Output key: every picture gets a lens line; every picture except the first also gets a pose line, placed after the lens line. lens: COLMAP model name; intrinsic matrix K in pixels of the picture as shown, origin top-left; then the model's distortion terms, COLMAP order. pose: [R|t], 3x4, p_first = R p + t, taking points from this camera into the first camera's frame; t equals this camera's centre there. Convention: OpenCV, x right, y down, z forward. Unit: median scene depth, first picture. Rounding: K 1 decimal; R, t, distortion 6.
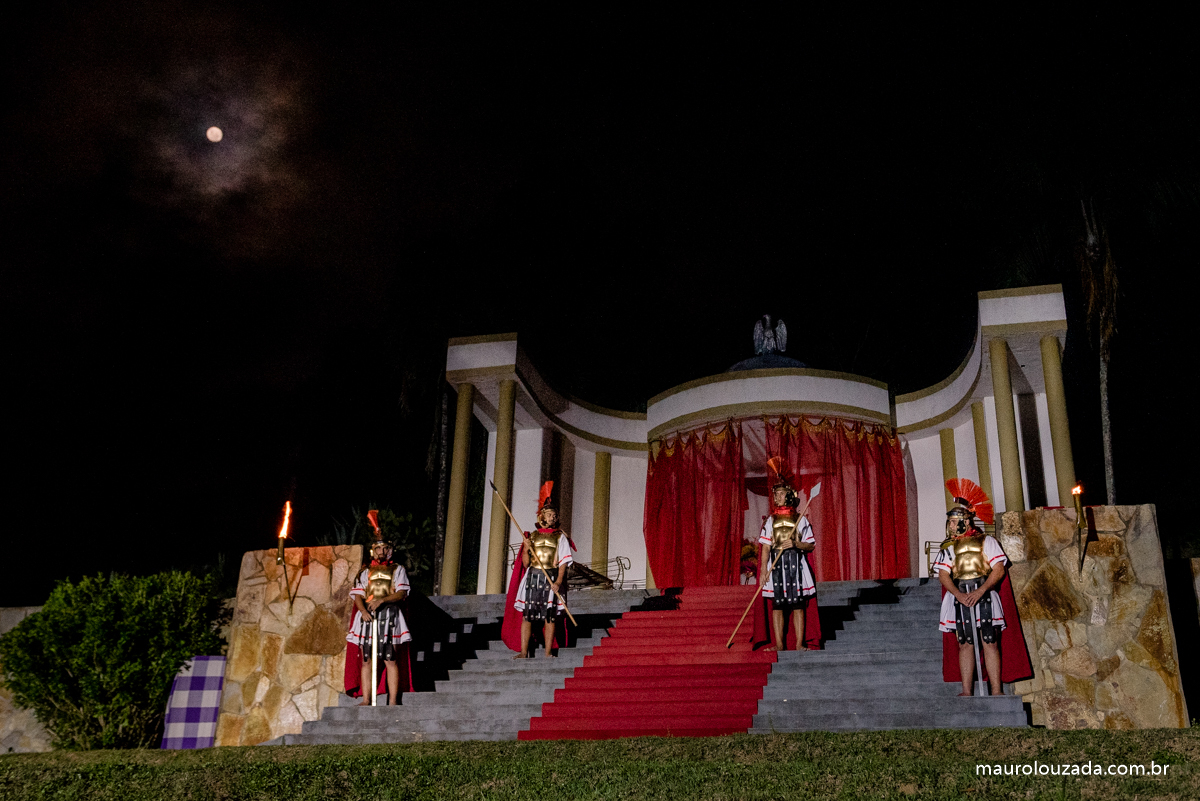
lens RADIAL K [[1329.0, 0, 600.0], [0, 1329.0, 400.5], [0, 0, 1]] dist [0.027338, 0.010665]
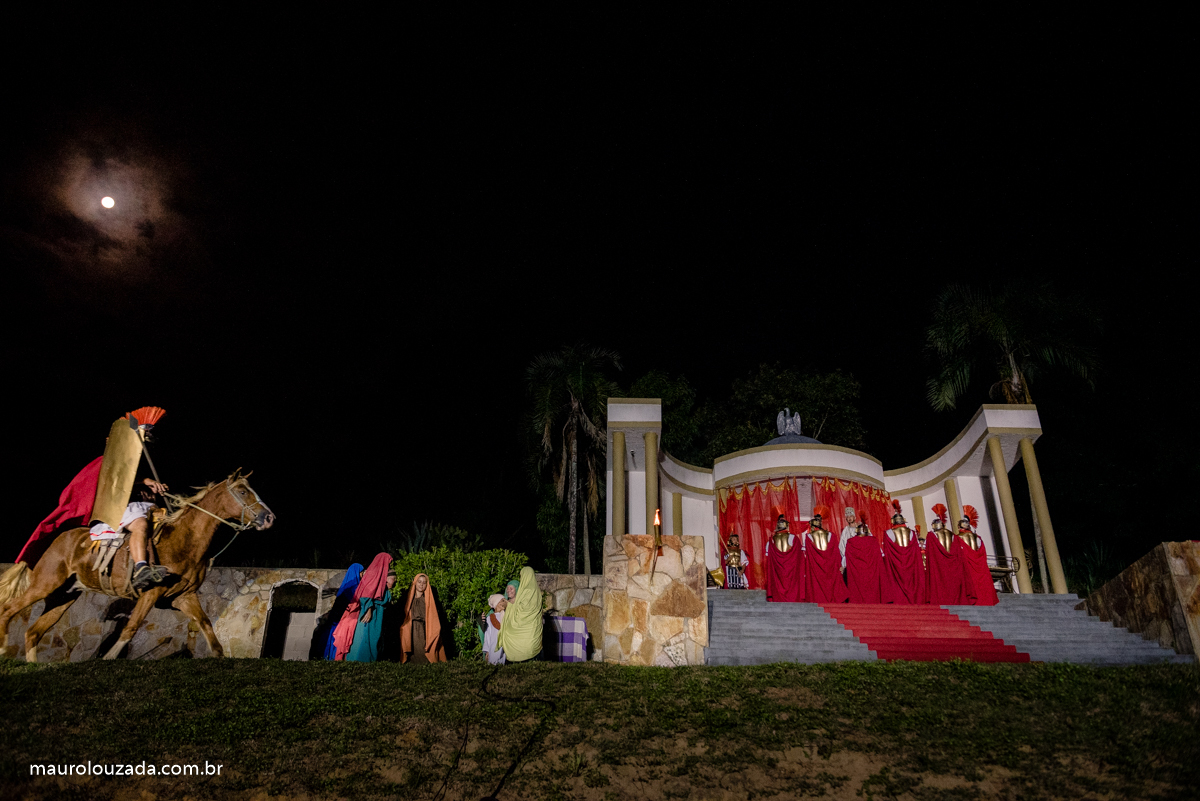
lens RADIAL K [[943.0, 0, 602.5], [0, 943.0, 420.4], [0, 0, 1]] dist [-0.012944, -0.001841]
pose [[0.967237, 0.103732, 0.231717, -0.509302], [-0.087710, 0.993053, -0.078437, 0.077902], [-0.238244, 0.055543, 0.969616, 0.113831]]
